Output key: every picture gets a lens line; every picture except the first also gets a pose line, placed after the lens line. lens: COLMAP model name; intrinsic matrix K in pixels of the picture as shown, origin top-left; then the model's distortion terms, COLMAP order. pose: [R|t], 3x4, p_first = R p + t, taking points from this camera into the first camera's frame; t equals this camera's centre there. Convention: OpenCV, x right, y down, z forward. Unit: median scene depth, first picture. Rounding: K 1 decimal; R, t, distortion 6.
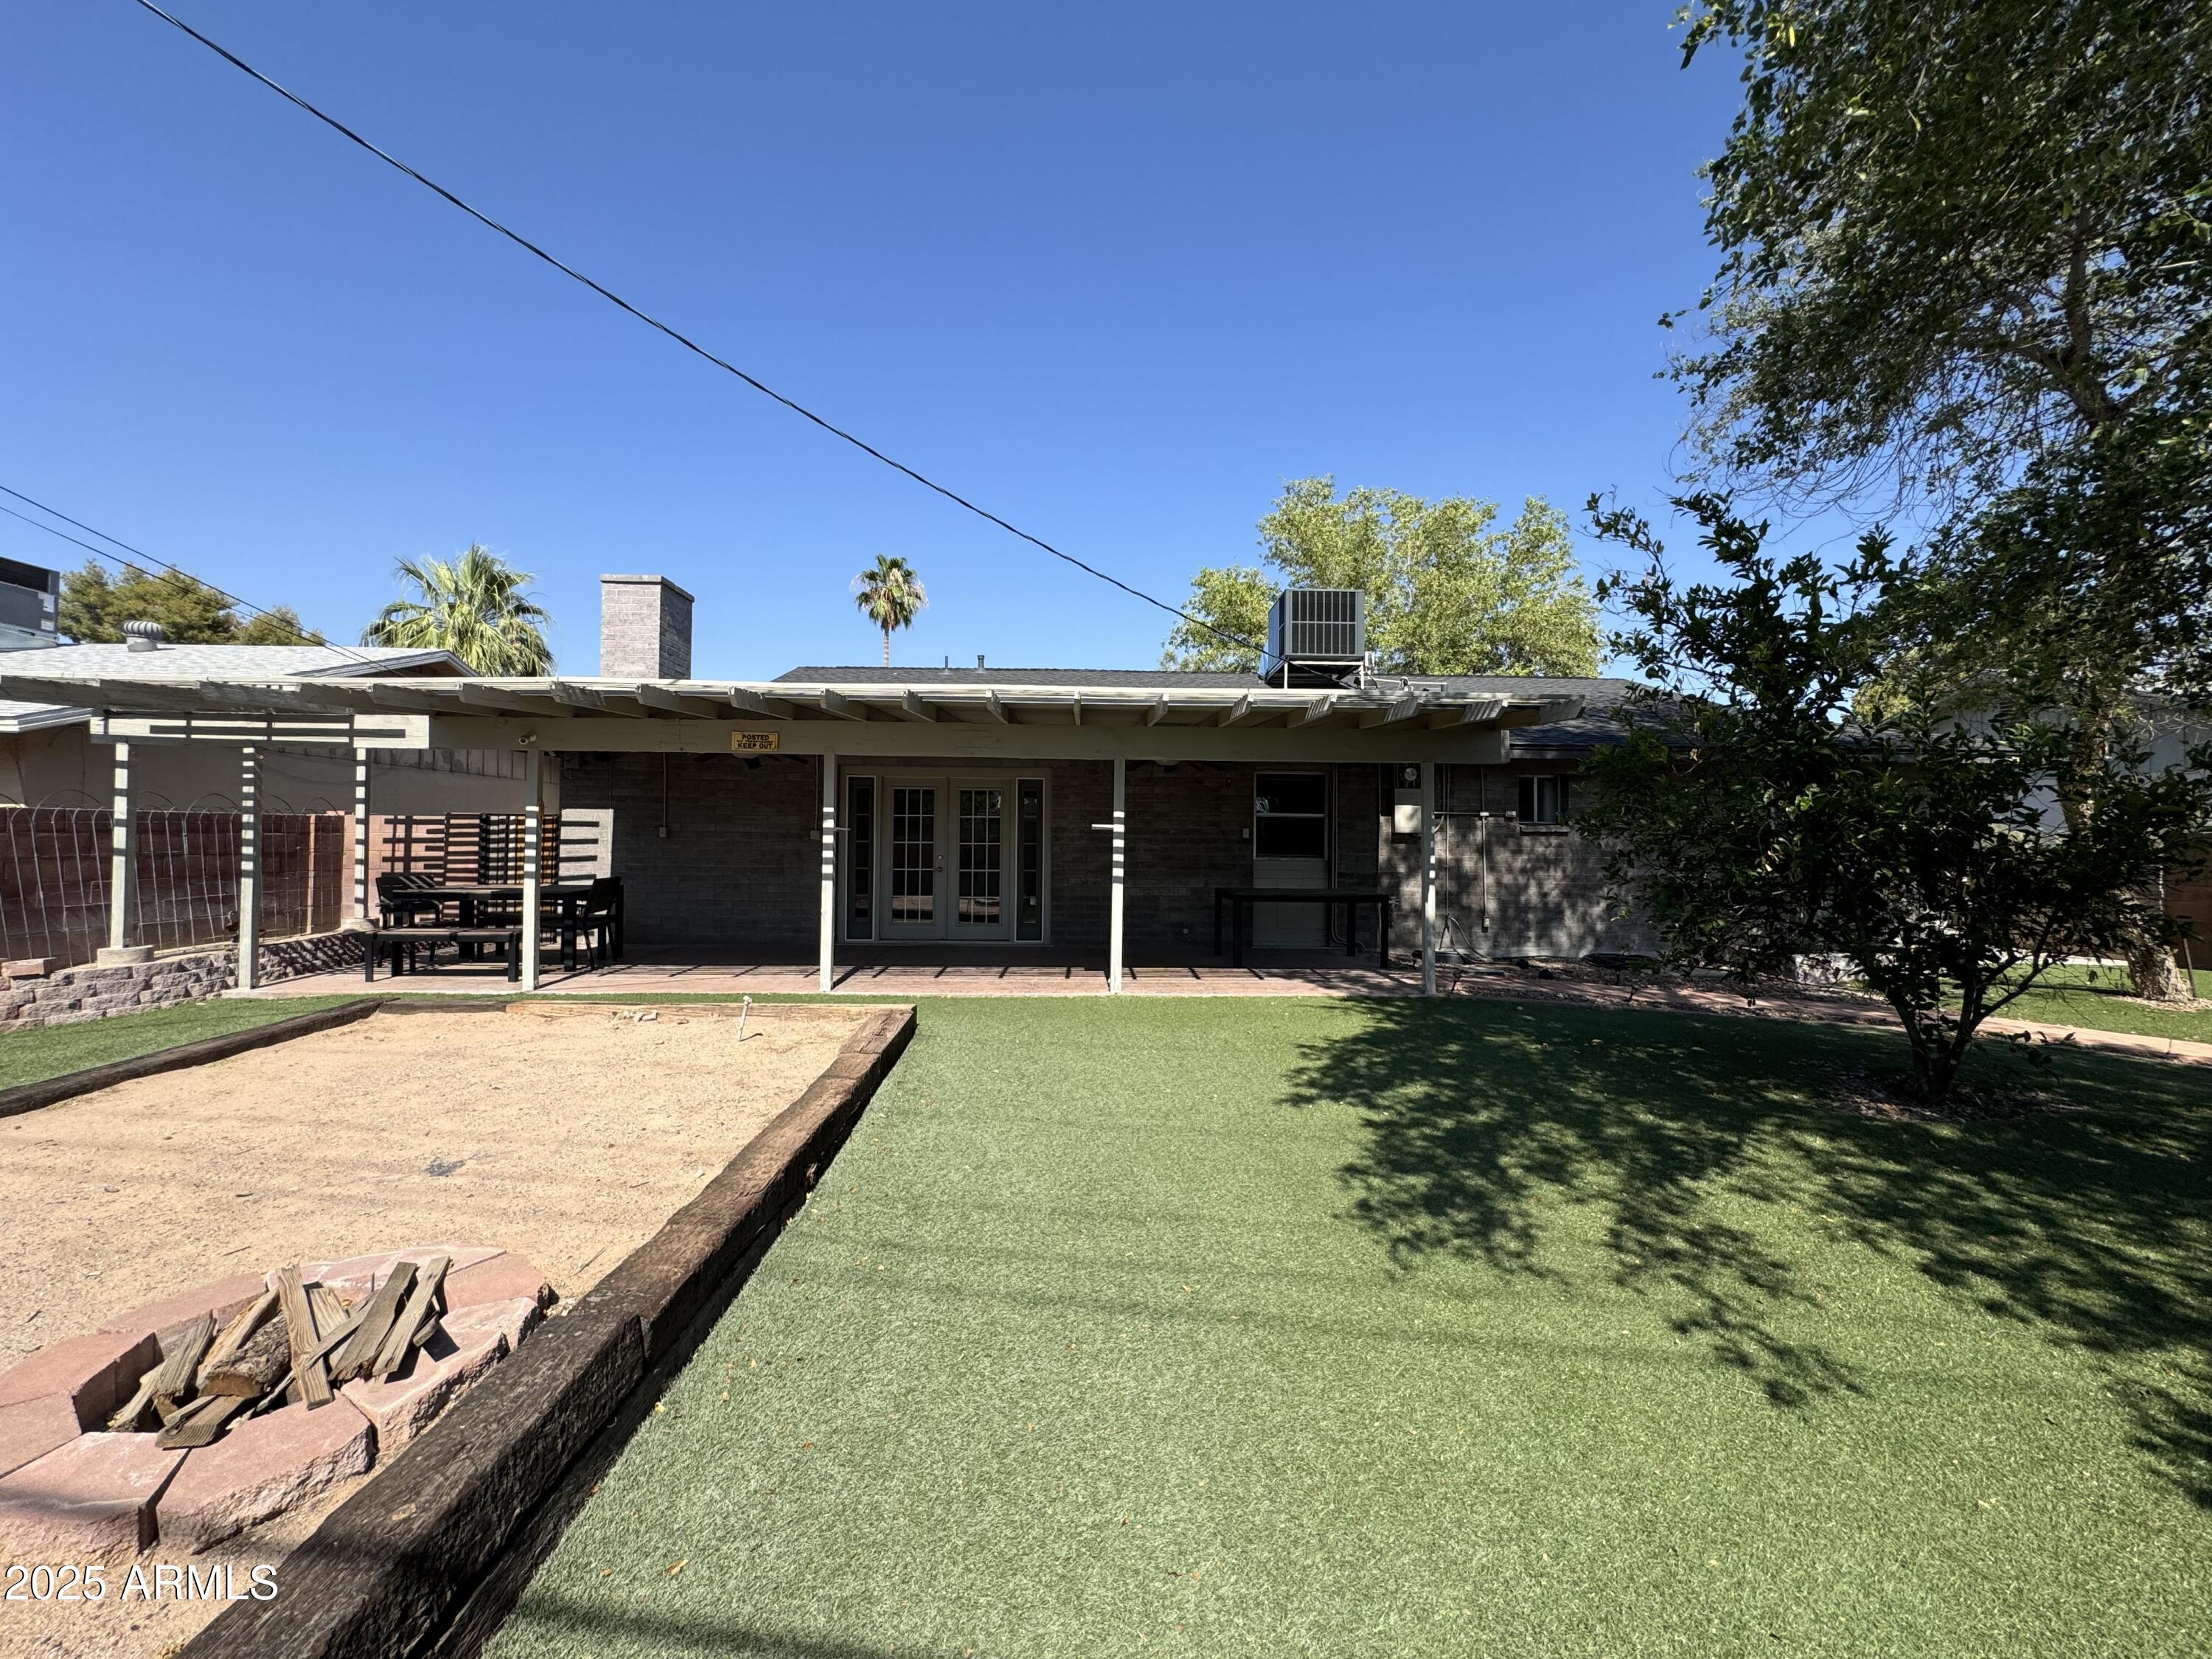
lens RADIAL K [[885.1, 0, 1116.8], [0, 885.1, 830.9], [0, 0, 1]] dist [-0.001081, 0.000608]
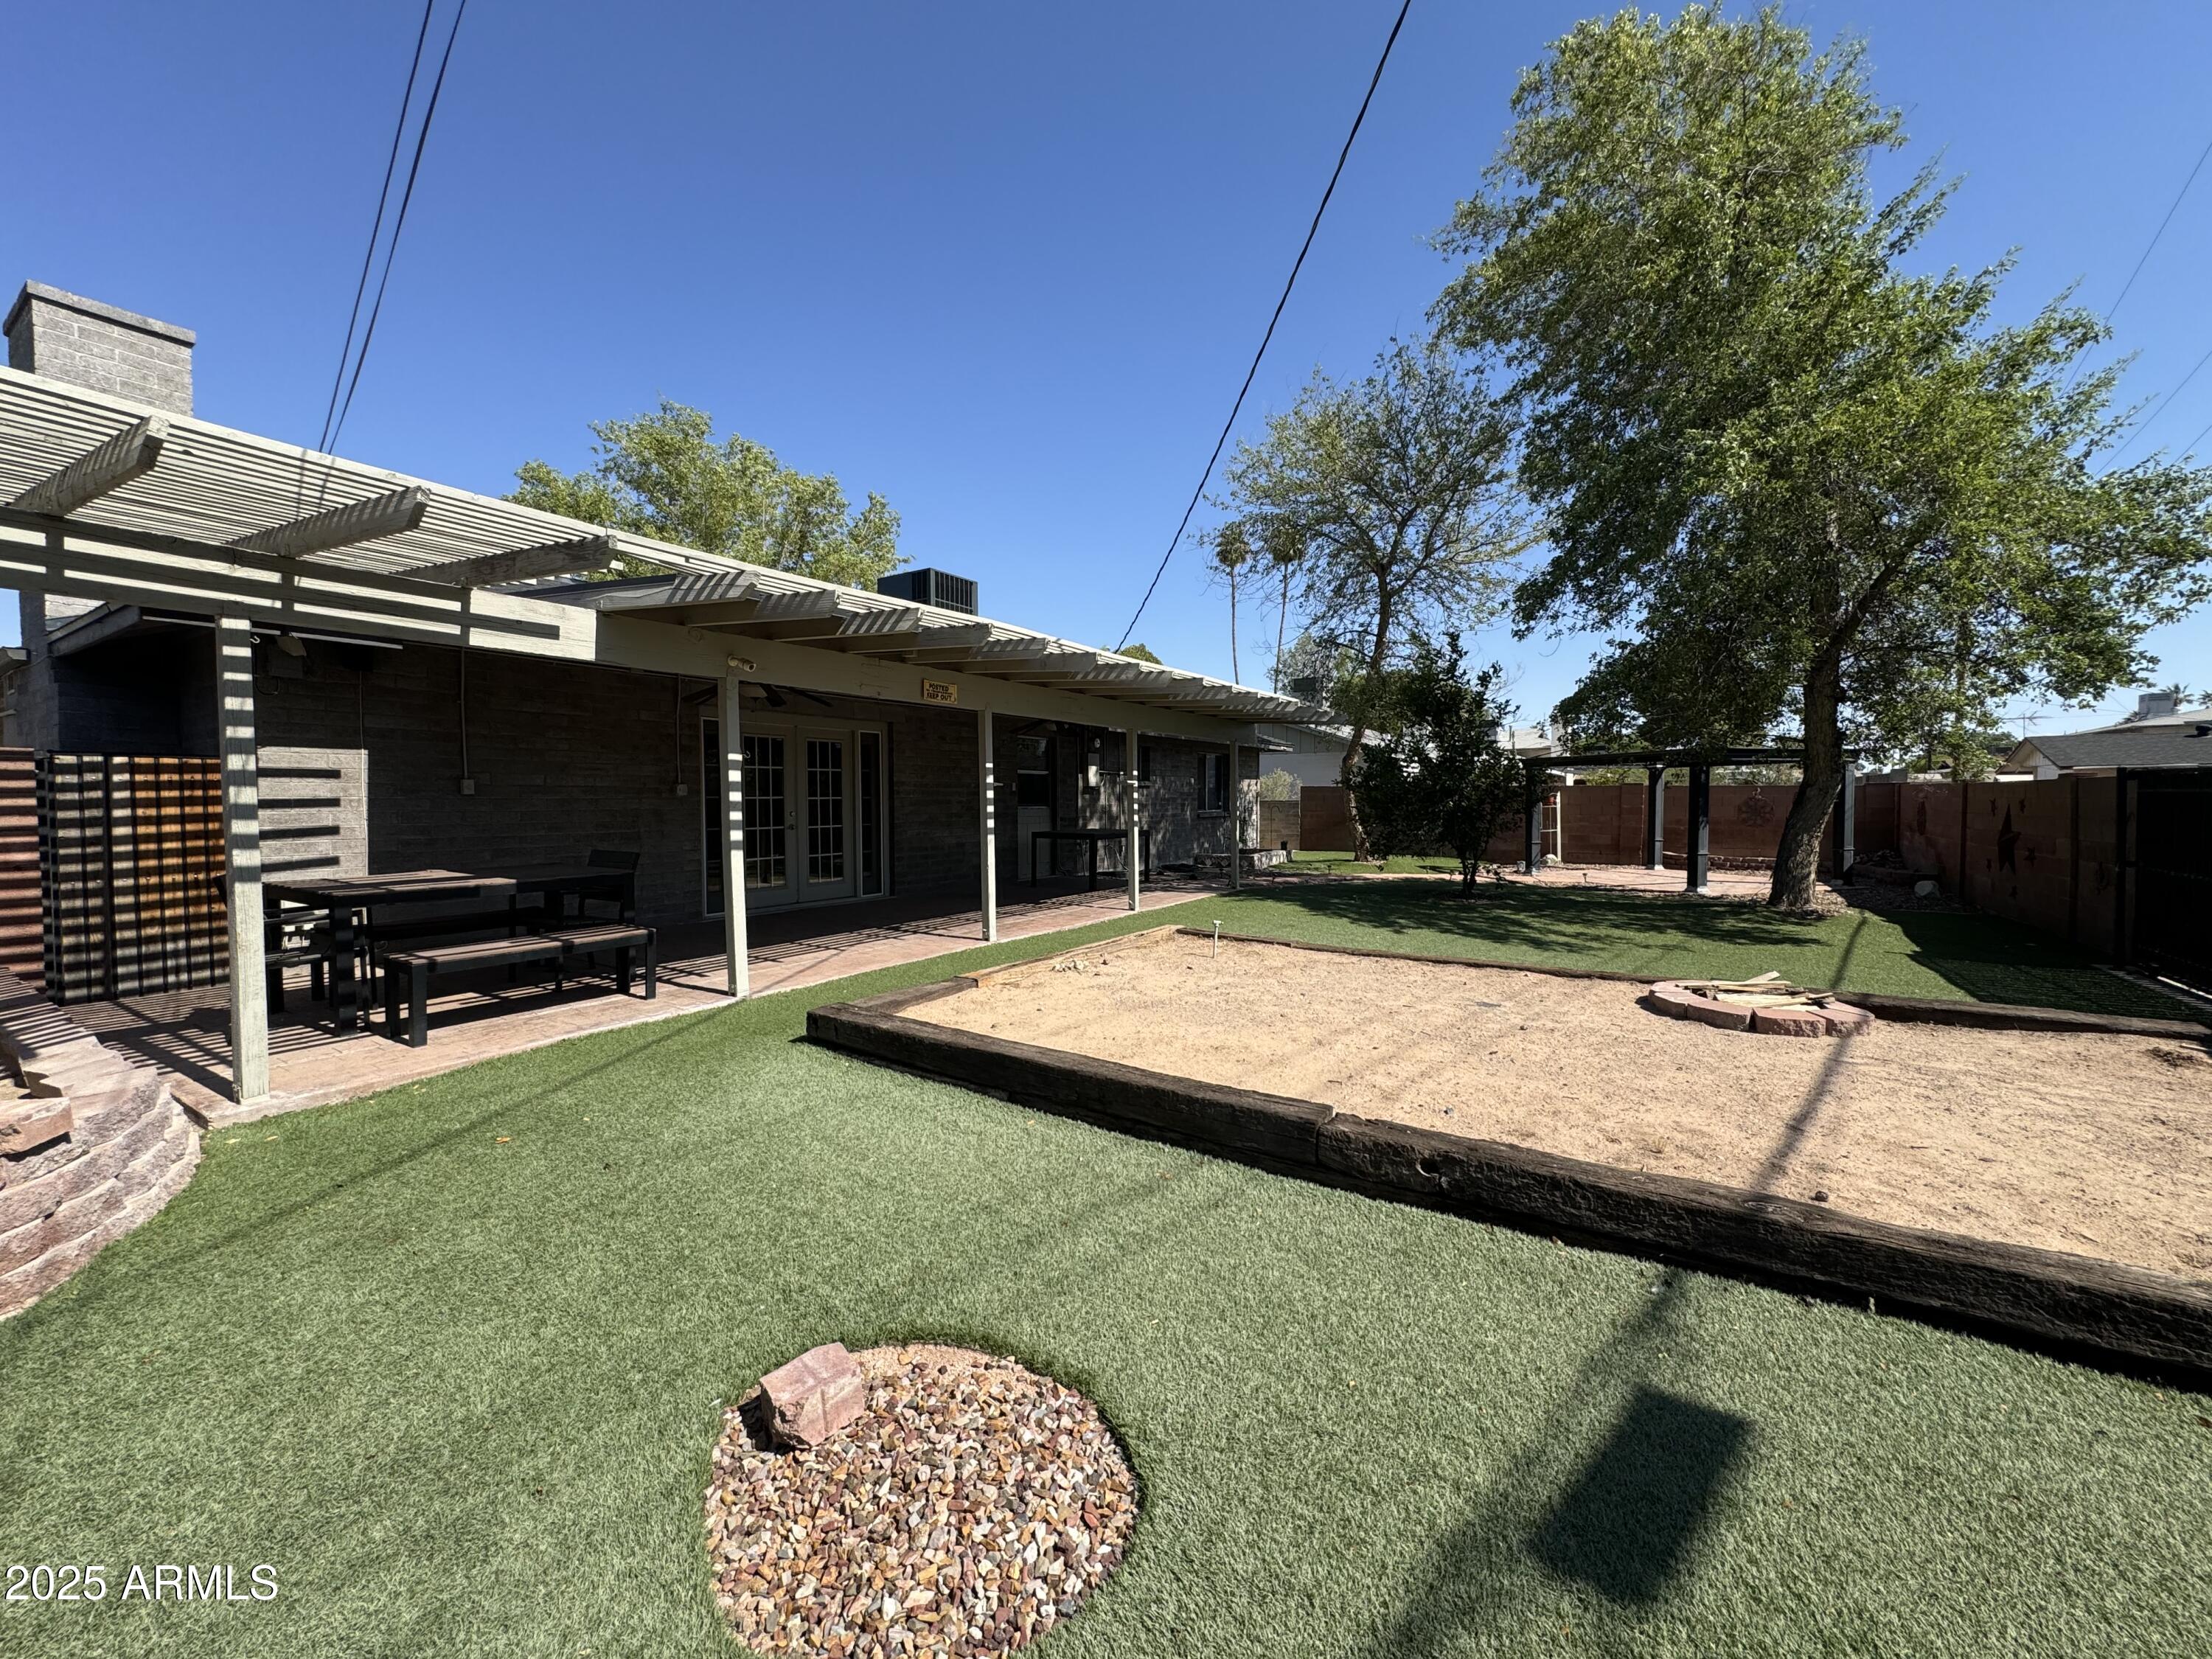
lens RADIAL K [[885.1, 0, 1105.9], [0, 885.1, 829.7], [0, 0, 1]] dist [-0.001081, 0.000608]
pose [[0.564307, -0.041833, 0.824504, -0.792012], [-0.002893, 0.998609, 0.052646, -0.002857], [-0.825560, -0.032094, 0.563401, 0.226167]]
